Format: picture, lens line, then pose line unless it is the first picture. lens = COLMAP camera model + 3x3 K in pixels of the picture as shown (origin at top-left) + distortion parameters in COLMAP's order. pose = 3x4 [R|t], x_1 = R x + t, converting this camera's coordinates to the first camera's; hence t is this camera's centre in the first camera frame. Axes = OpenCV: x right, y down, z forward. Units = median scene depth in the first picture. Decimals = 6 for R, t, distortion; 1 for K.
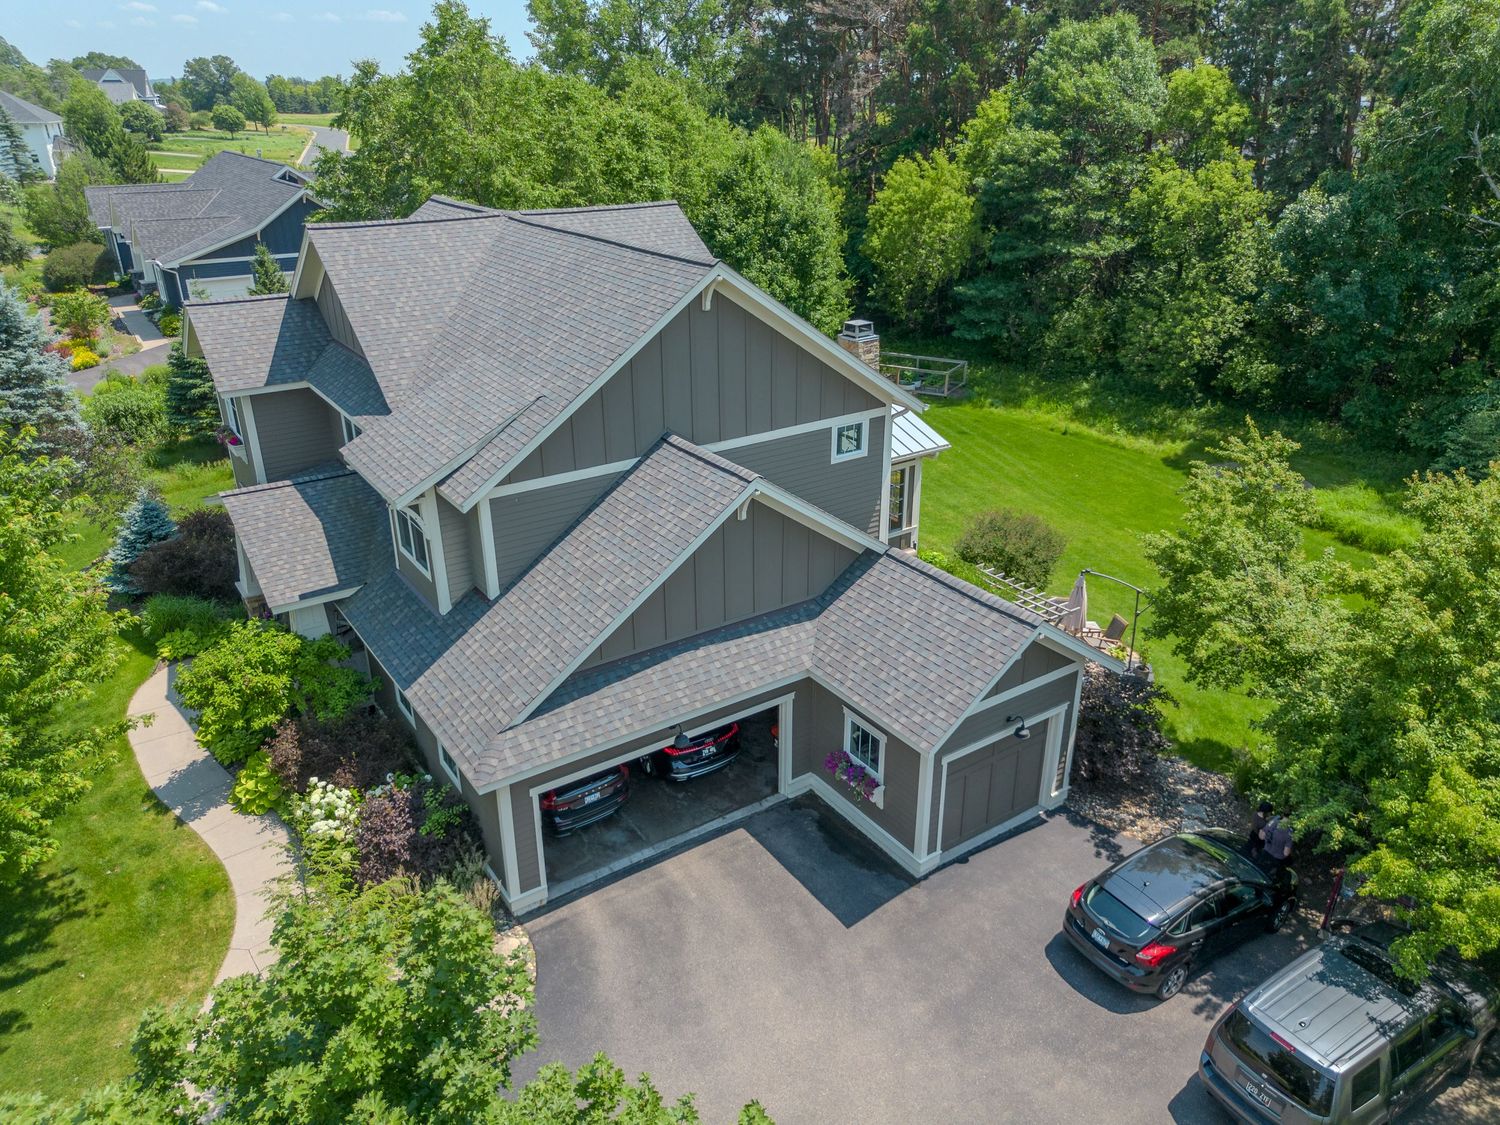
lens RADIAL K [[1073.0, 0, 750.5], [0, 1073.0, 541.5], [0, 0, 1]] dist [0.086612, -0.084512]
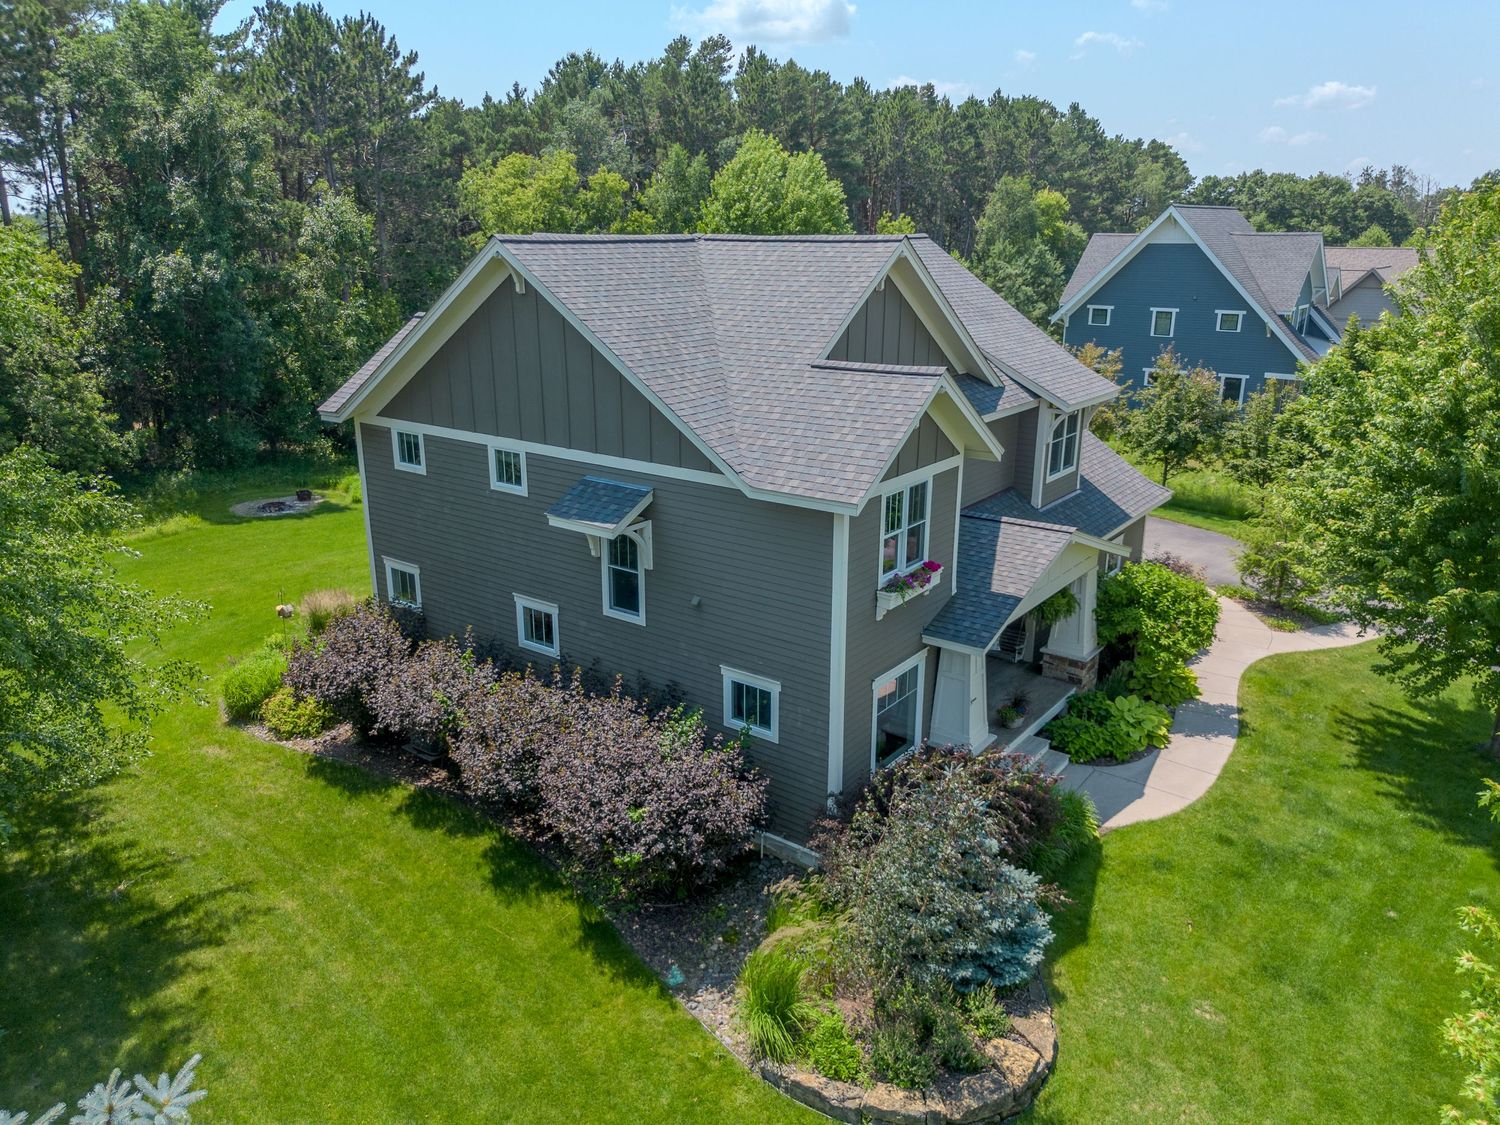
lens RADIAL K [[1073.0, 0, 750.5], [0, 1073.0, 541.5], [0, 0, 1]] dist [0.086612, -0.084512]
pose [[-0.319980, -0.260838, 0.910811, -1.335914], [0.371891, 0.849617, 0.373963, -0.509256], [-0.871384, 0.458383, -0.174857, 1.546141]]
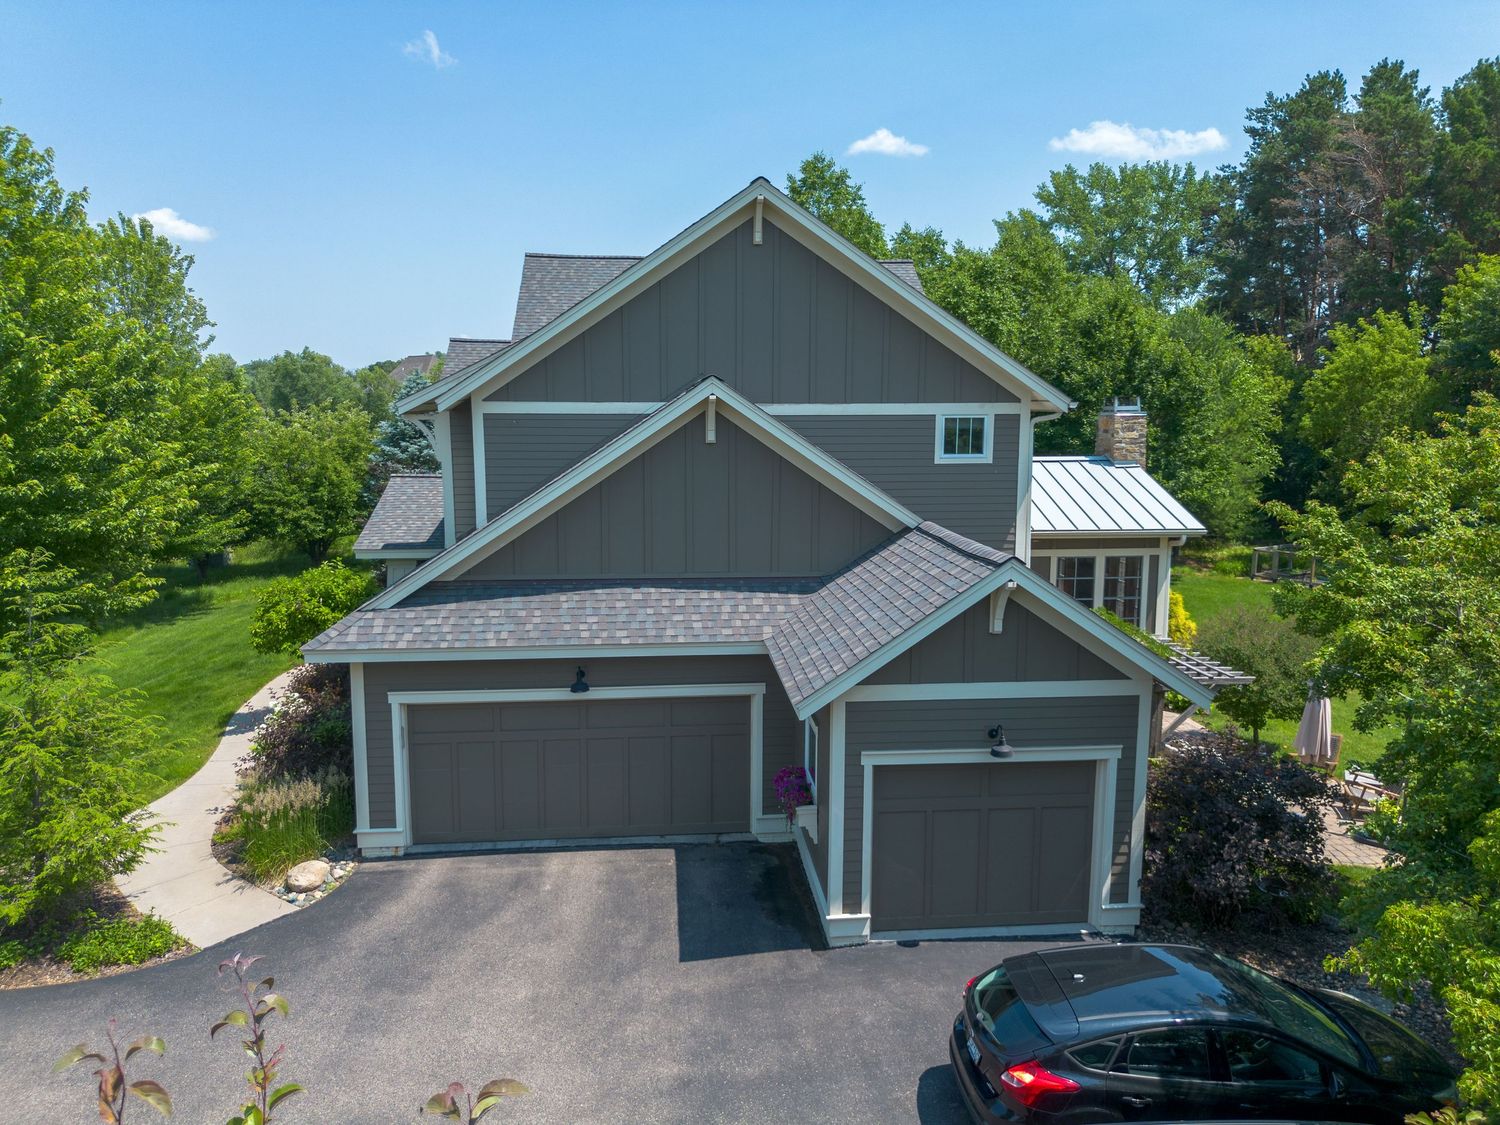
lens RADIAL K [[1060.6, 0, 746.8], [0, 1060.6, 541.6], [0, 0, 1]] dist [0.080663, -0.085008]
pose [[0.877618, 0.073384, -0.473711, 0.367731], [-0.192656, 0.958886, -0.208379, 0.195844], [0.438943, 0.274140, 0.855673, 0.299703]]
